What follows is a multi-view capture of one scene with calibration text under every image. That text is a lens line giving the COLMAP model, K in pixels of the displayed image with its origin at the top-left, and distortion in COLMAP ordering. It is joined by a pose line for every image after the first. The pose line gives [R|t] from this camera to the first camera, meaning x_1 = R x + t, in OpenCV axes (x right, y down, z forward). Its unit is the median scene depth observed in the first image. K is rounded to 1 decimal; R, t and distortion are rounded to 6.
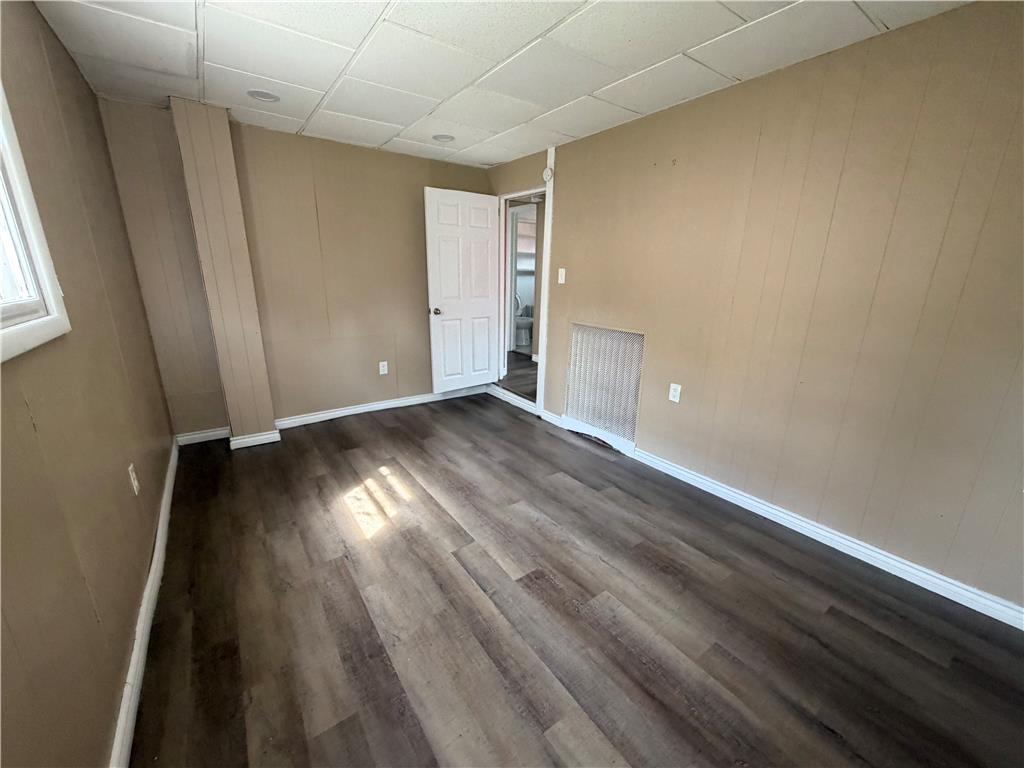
lens RADIAL K [[407.6, 0, 509.1], [0, 407.6, 388.2], [0, 0, 1]] dist [-0.011088, 0.000133]
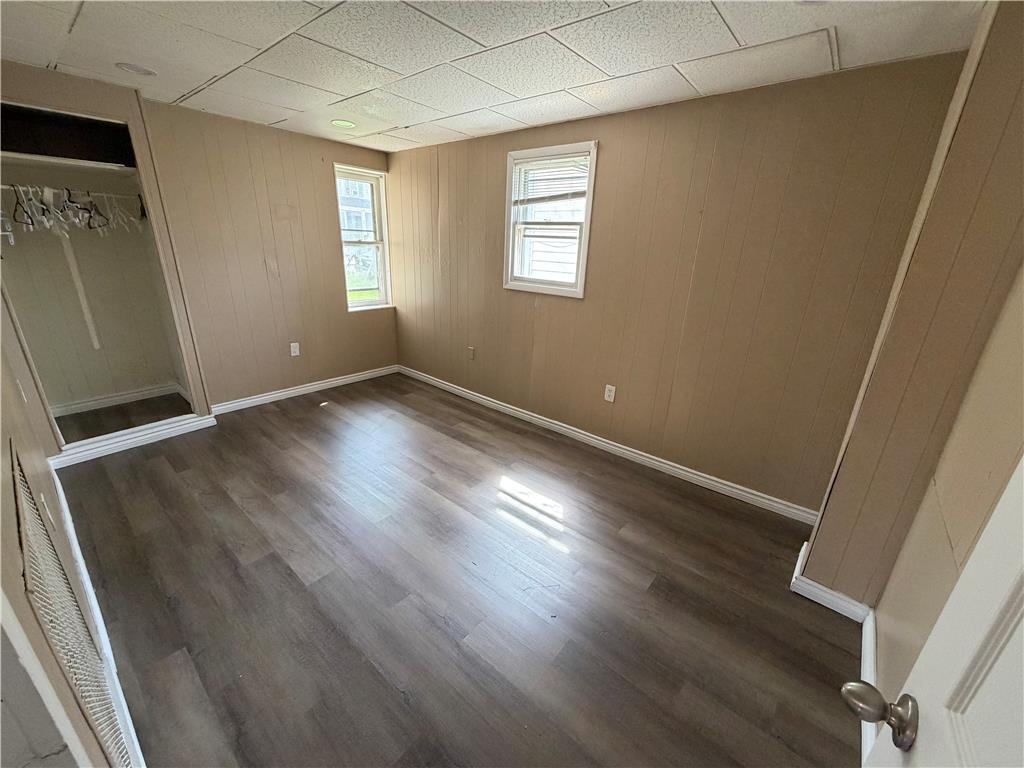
lens RADIAL K [[407.6, 0, 509.1], [0, 407.6, 388.2], [0, 0, 1]] dist [-0.011088, 0.000133]
pose [[-0.967506, 0.032123, -0.250800, -0.041028], [-0.120814, 0.812614, 0.570142, -0.585100], [0.222118, 0.581916, -0.782328, 1.766839]]
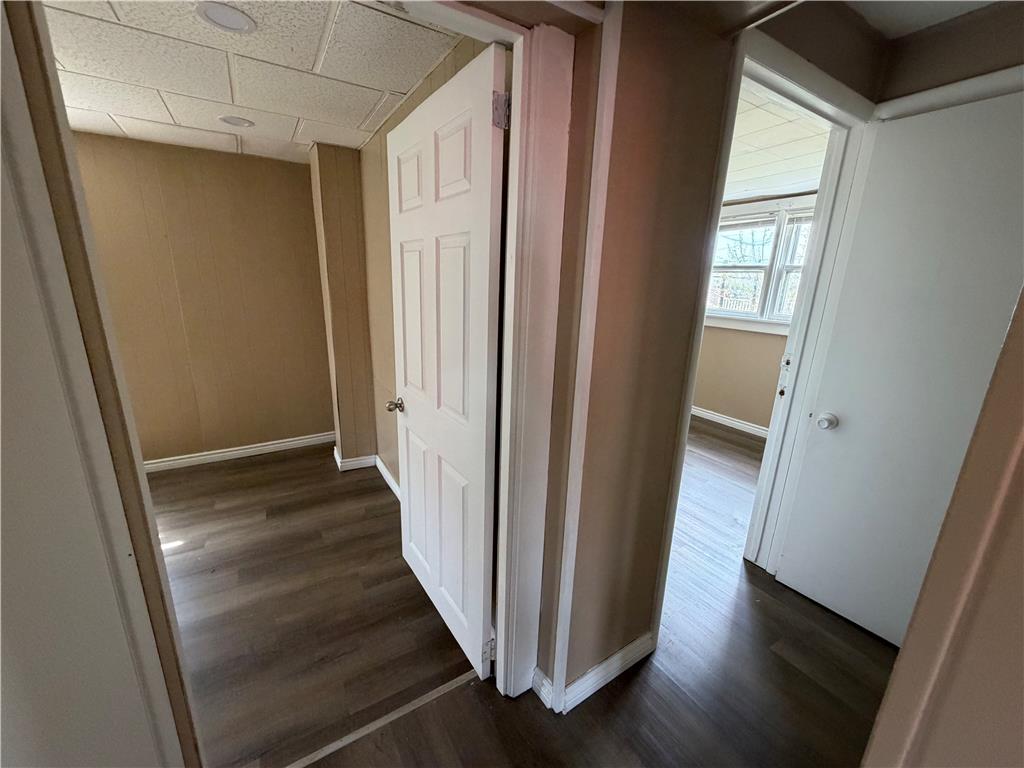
lens RADIAL K [[407.6, 0, 509.1], [0, 407.6, 388.2], [0, 0, 1]] dist [-0.011088, 0.000133]
pose [[-0.075662, 0.237147, -0.968523, 0.446991], [-0.309903, 0.917613, 0.248891, -0.626366], [0.947753, 0.318979, 0.004063, 1.938898]]
